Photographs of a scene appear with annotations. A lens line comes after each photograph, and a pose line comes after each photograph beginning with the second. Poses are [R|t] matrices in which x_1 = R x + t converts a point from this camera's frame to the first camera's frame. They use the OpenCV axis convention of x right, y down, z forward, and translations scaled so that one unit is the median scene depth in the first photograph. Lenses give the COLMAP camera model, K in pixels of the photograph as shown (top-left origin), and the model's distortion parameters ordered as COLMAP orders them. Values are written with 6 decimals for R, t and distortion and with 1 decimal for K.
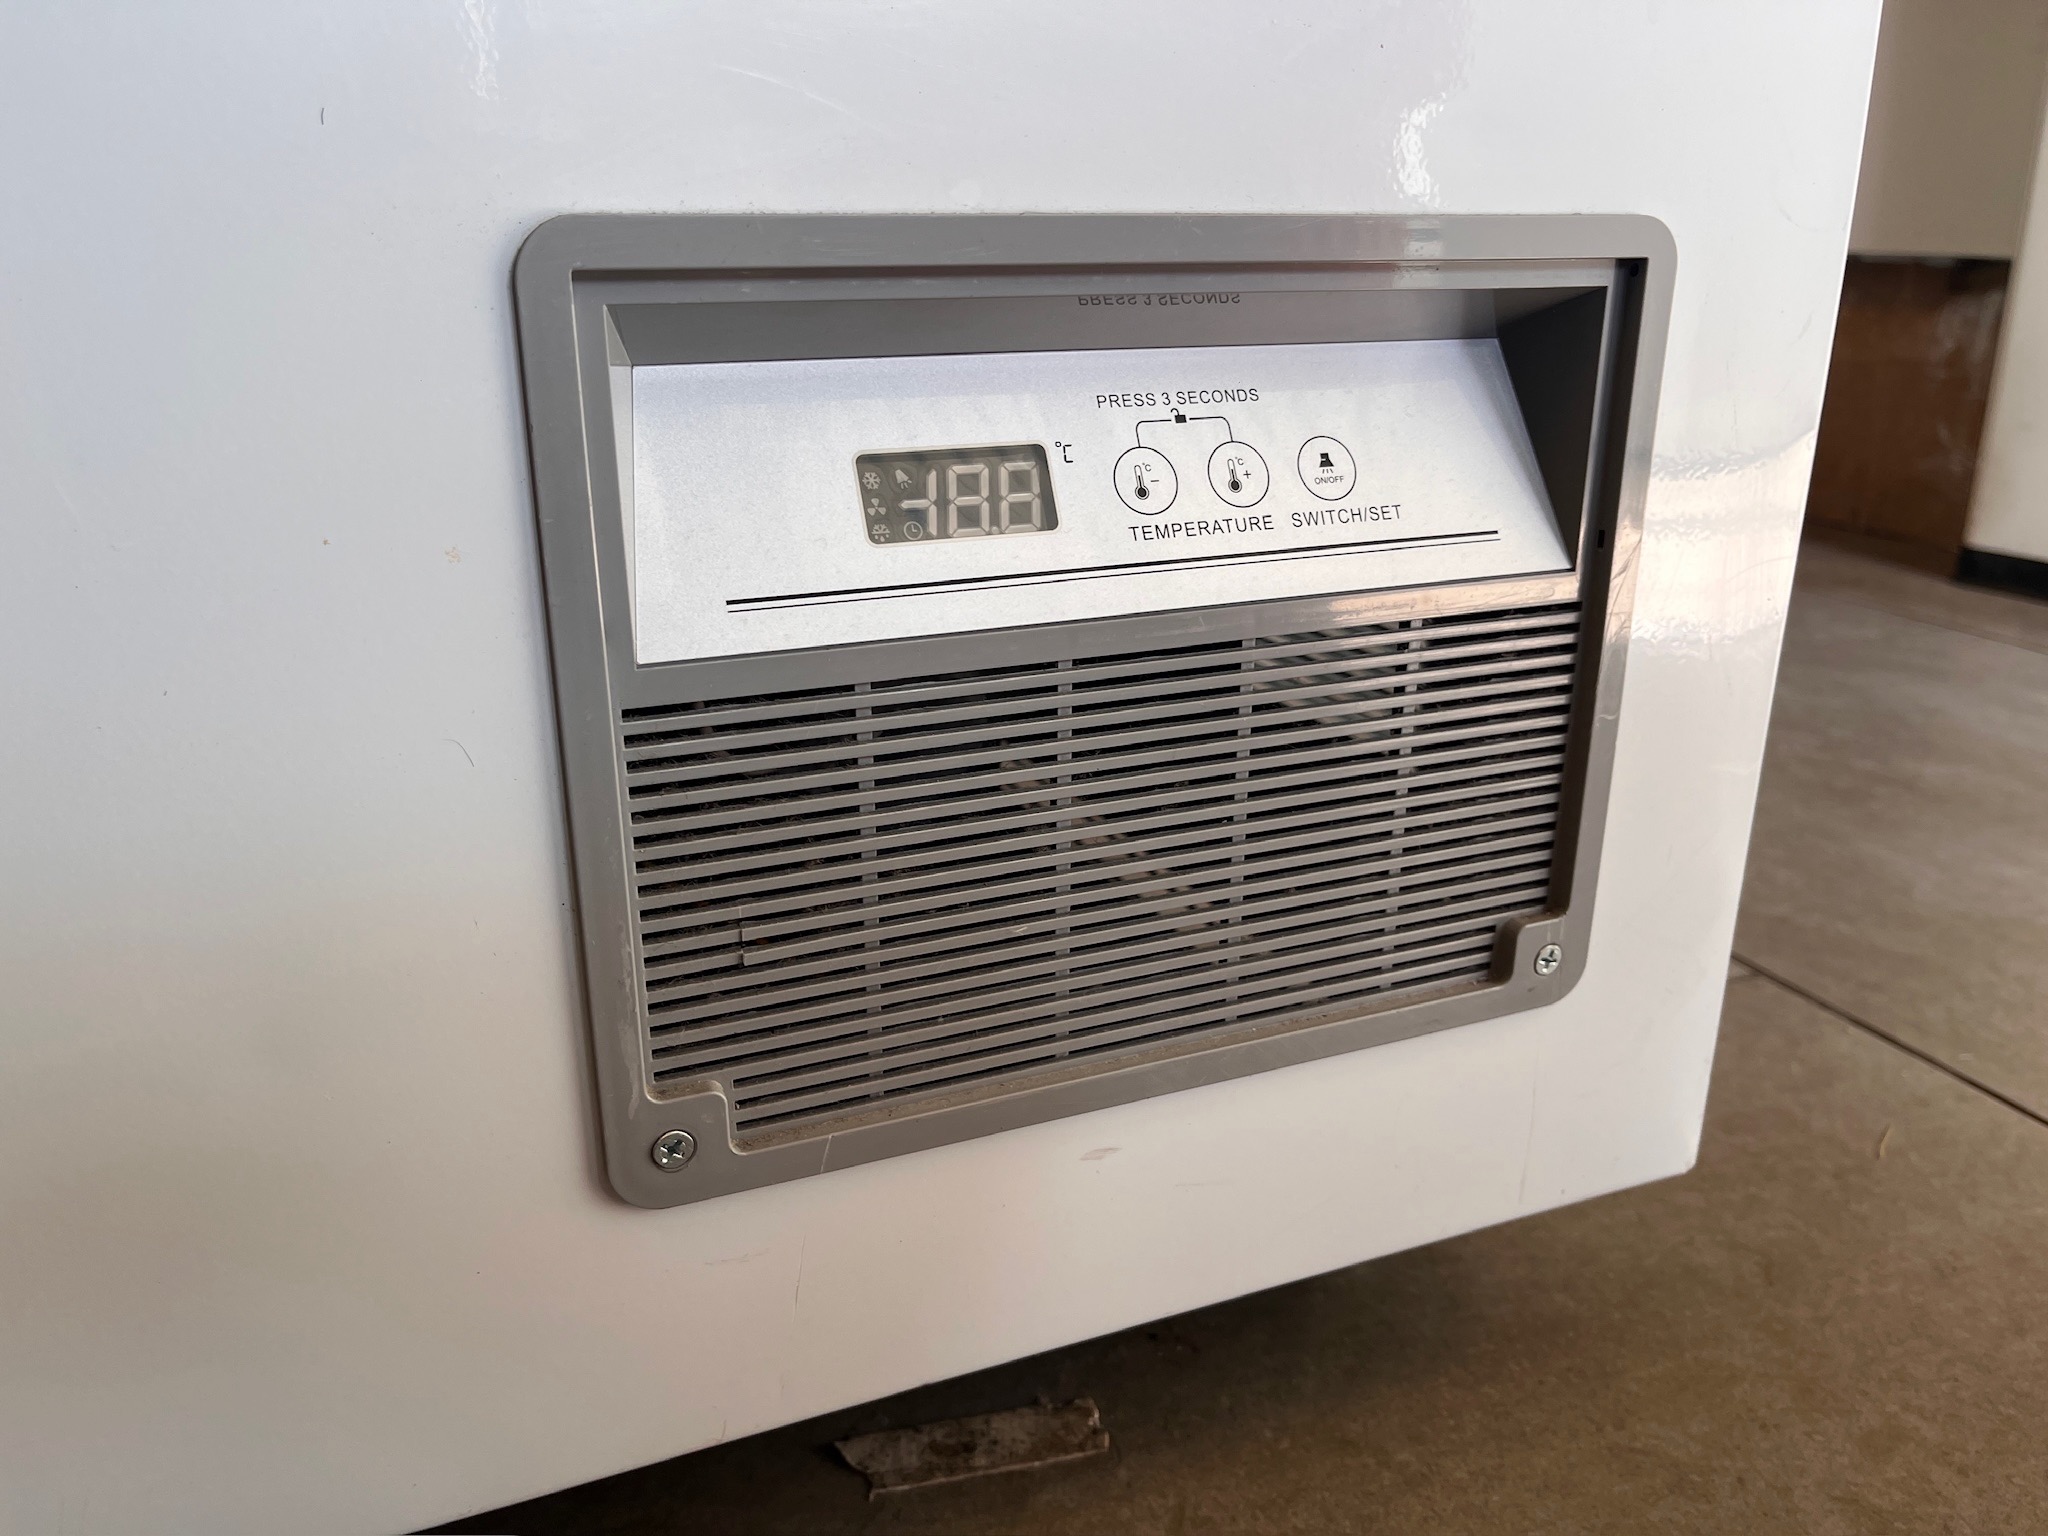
lens RADIAL K [[1535.6, 0, 1047.4], [0, 1535.6, 759.3], [0, 0, 1]] dist [0.070246, -0.101865]
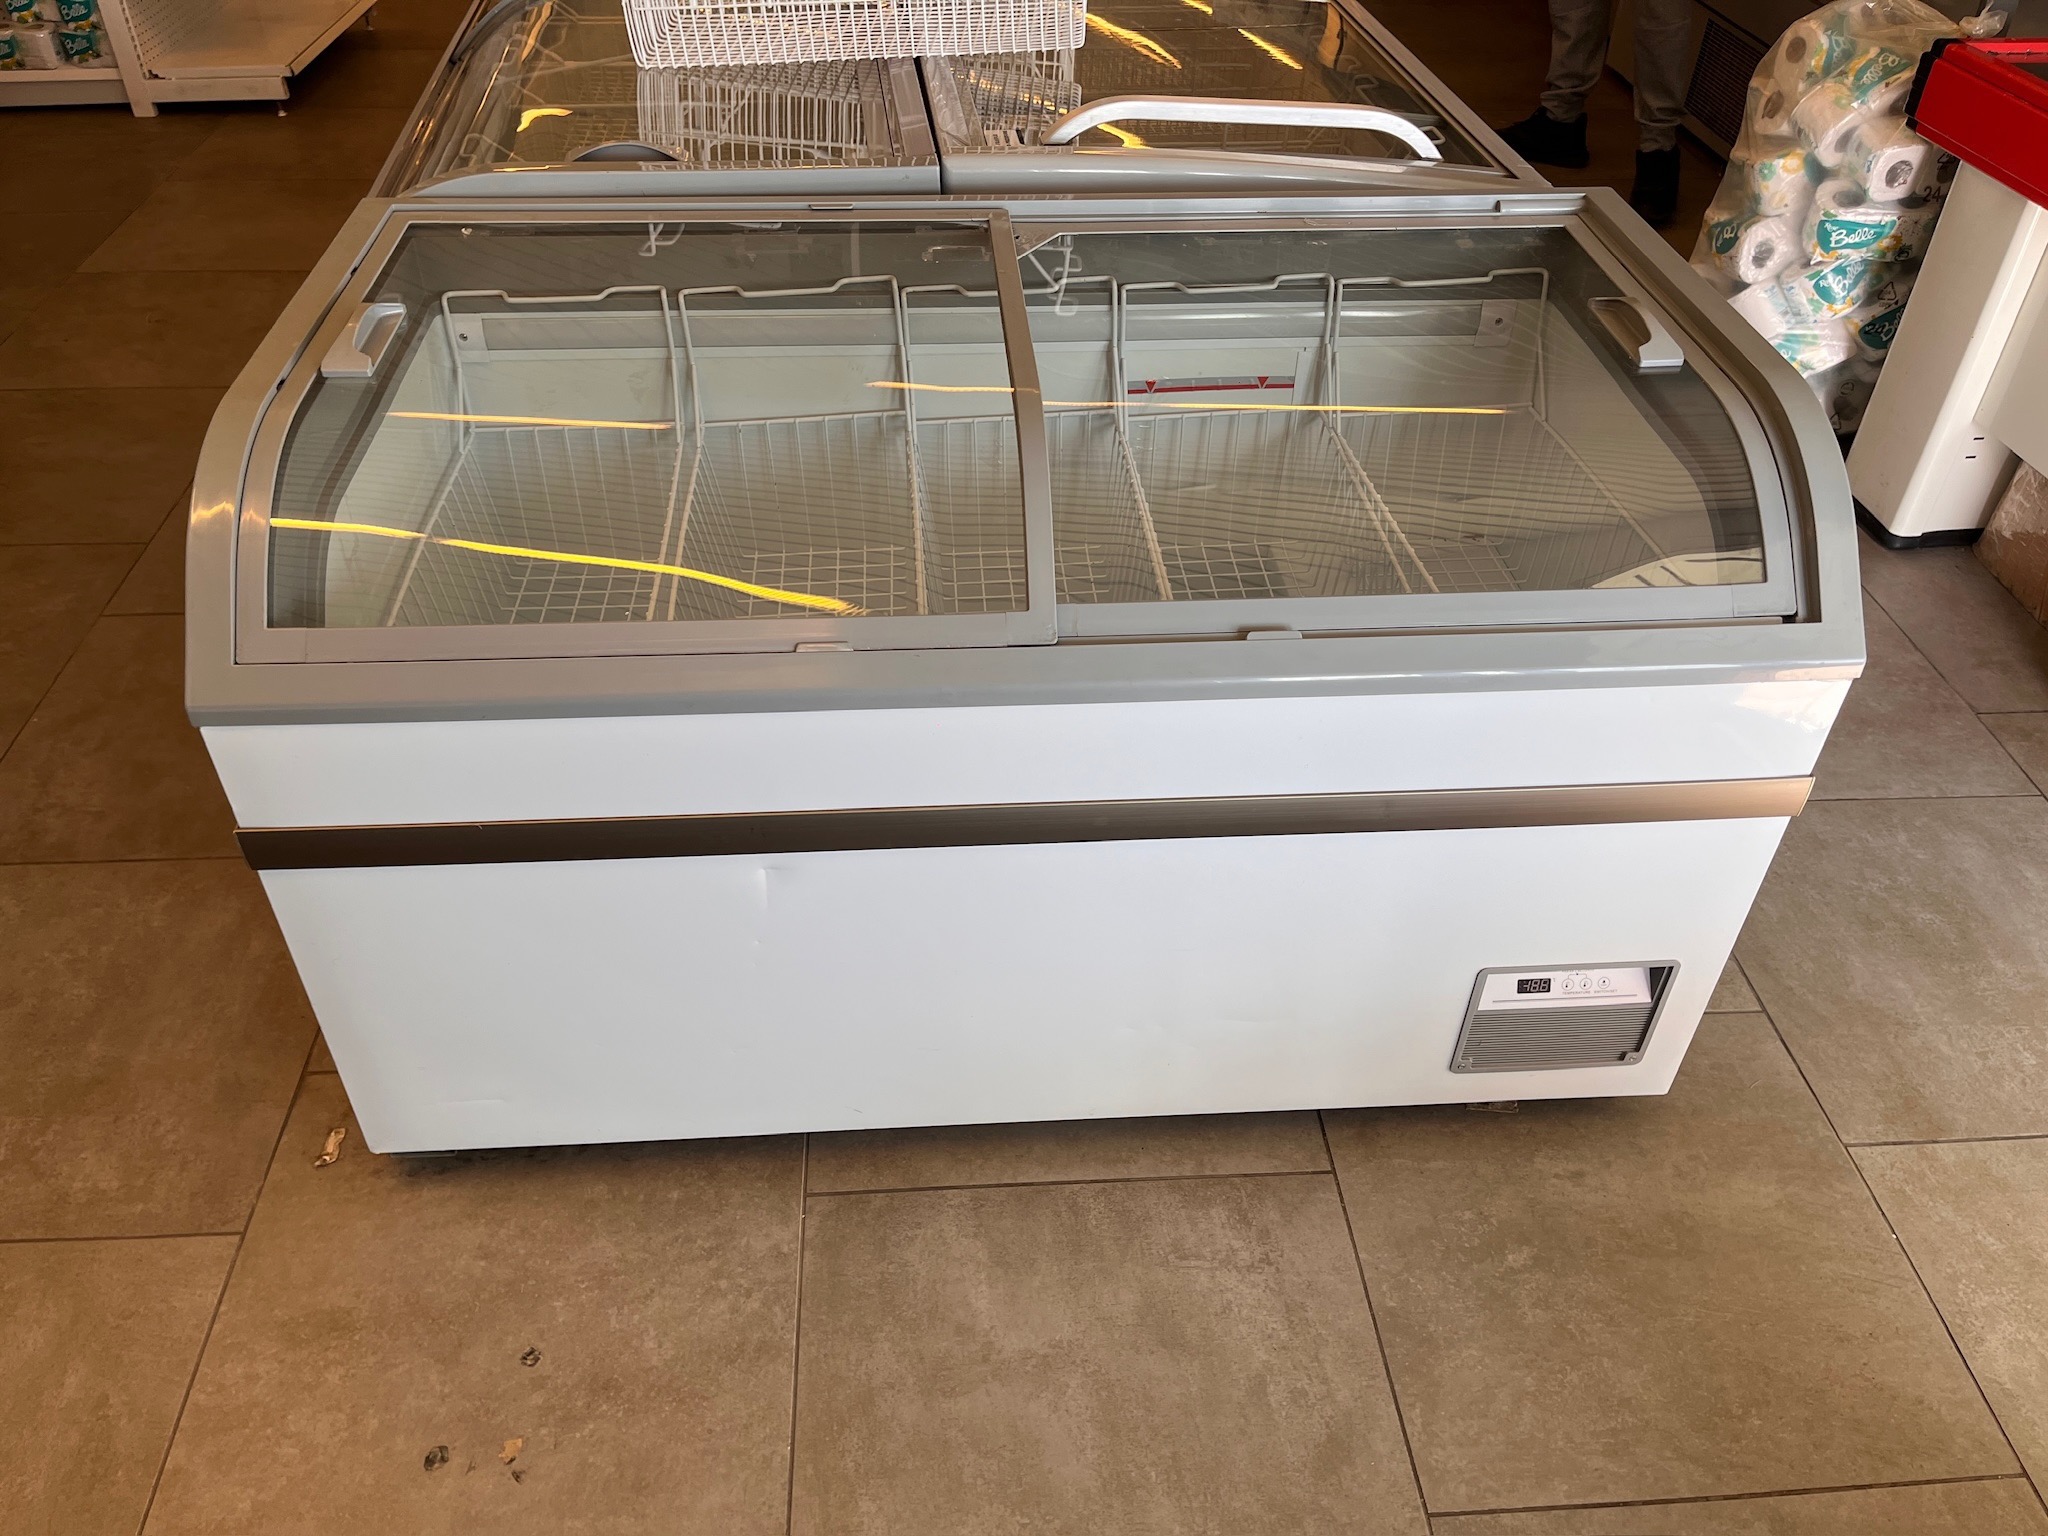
lens RADIAL K [[1561.0, 0, 1023.2], [0, 1561.0, 750.5], [0, 0, 1]] dist [0.090487, -0.132146]
pose [[0.947684, 0.217881, -0.233286, -0.608056], [-0.123331, 0.923996, 0.361969, -2.565070], [0.294421, -0.314261, 0.902528, -4.141572]]
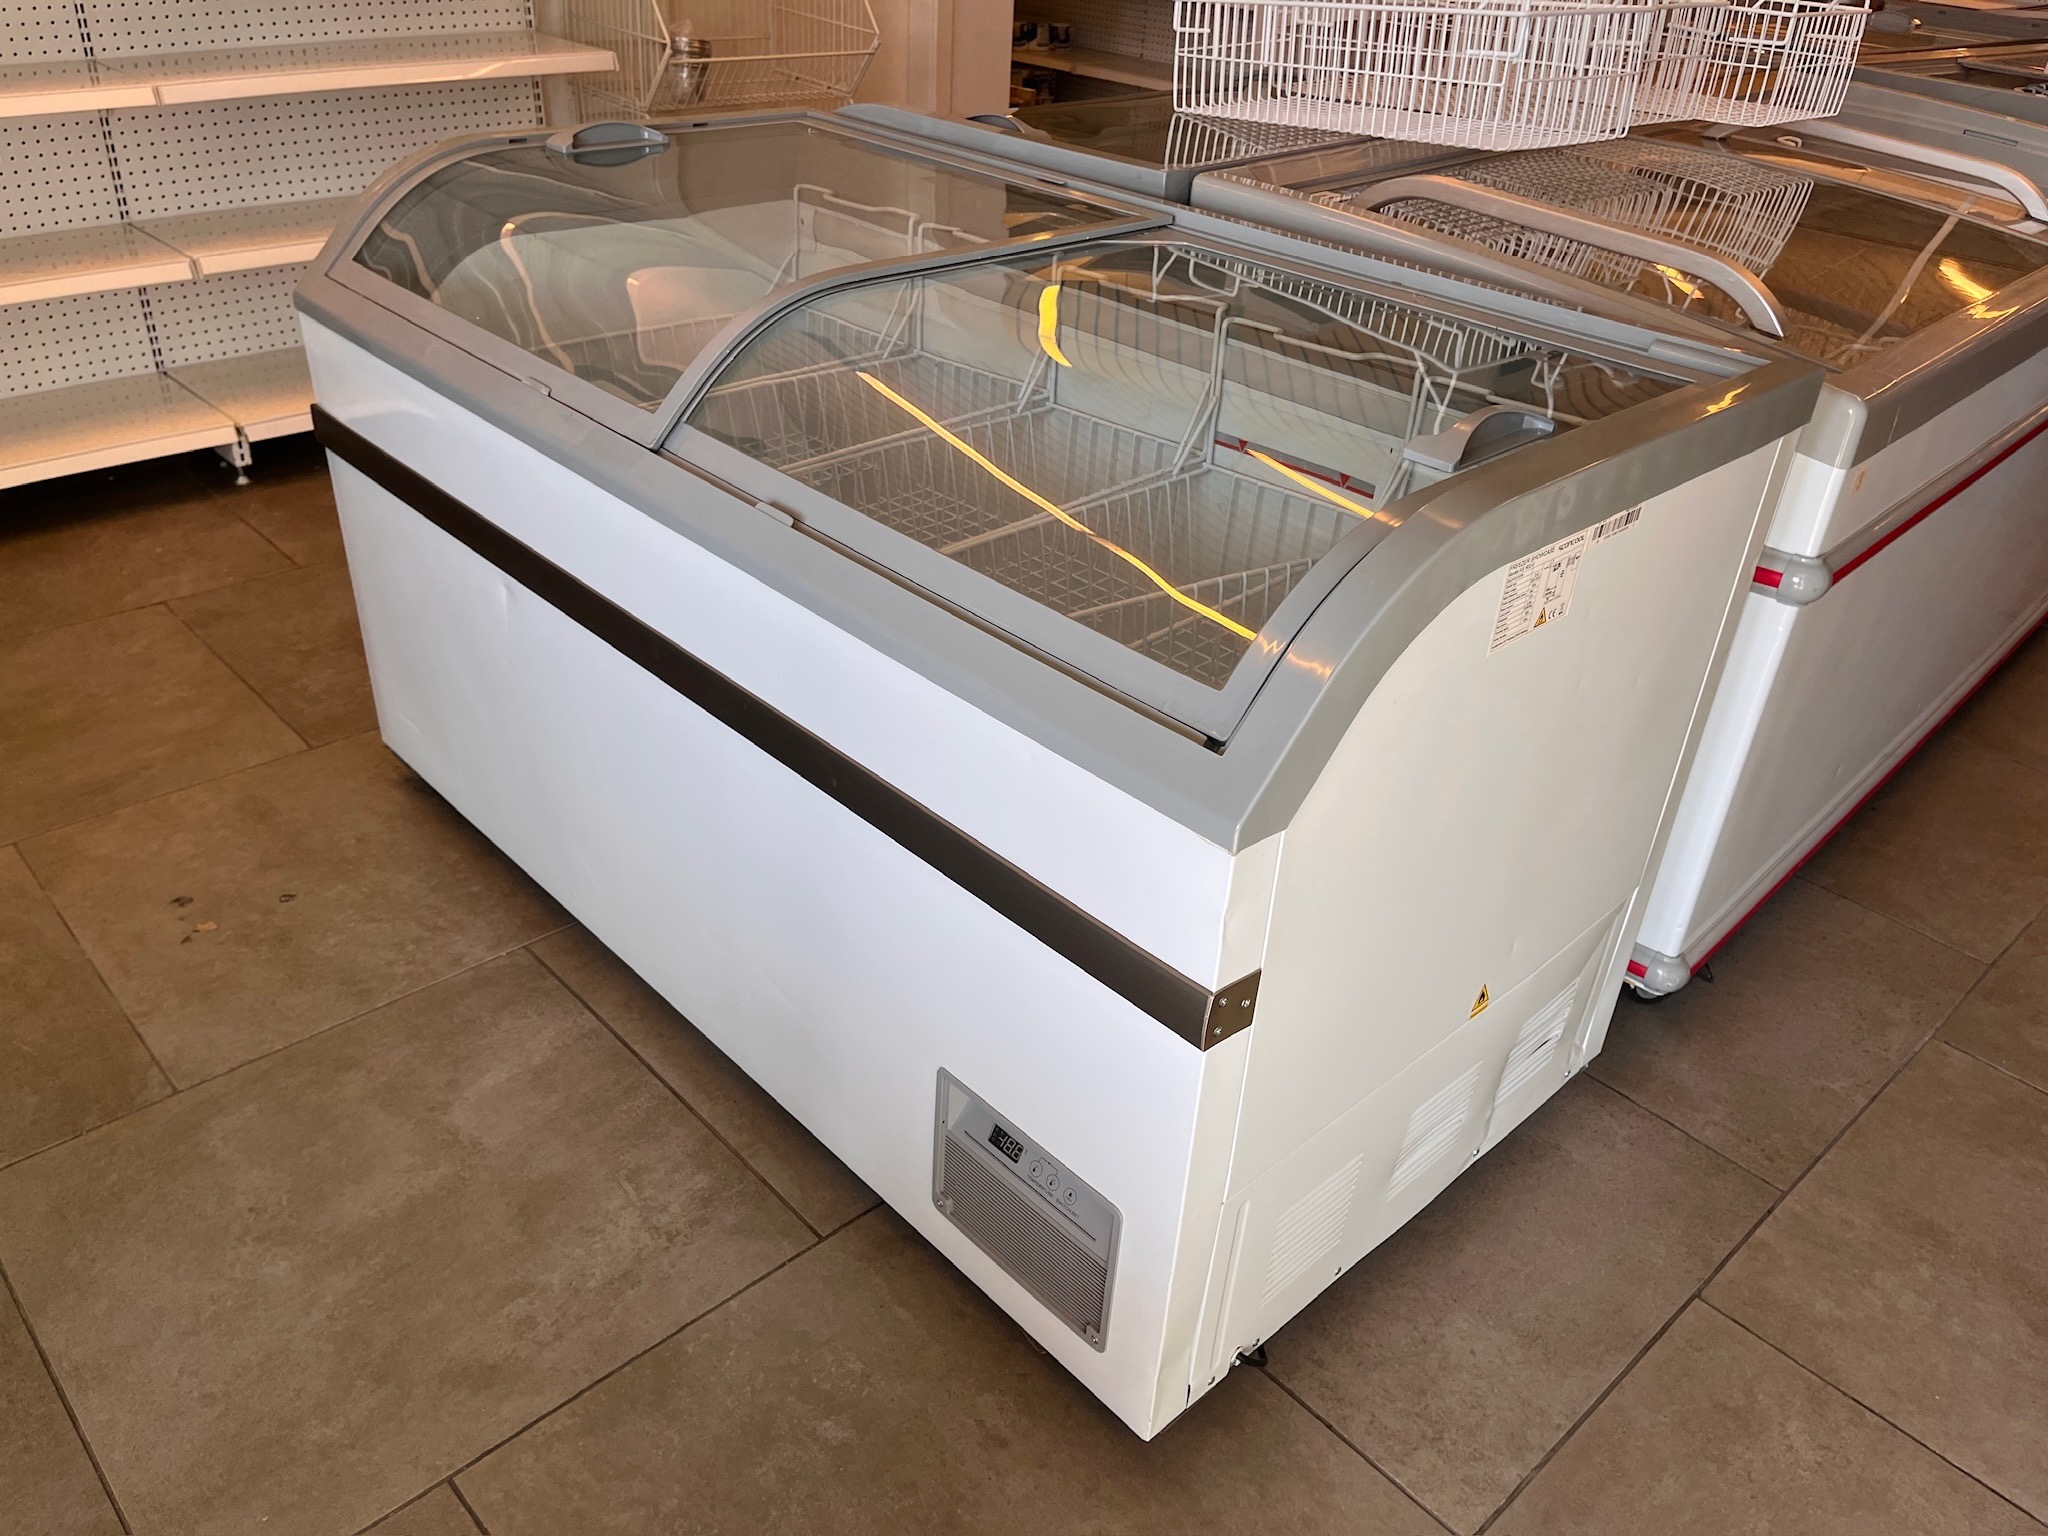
lens RADIAL K [[1561.0, 0, 1023.2], [0, 1561.0, 750.5], [0, 0, 1]] dist [0.090487, -0.132146]
pose [[0.349914, 0.505337, -0.788793, 2.728606], [-0.343029, 0.852660, 0.394083, -2.705356], [0.871717, 0.132684, 0.471703, -1.202532]]
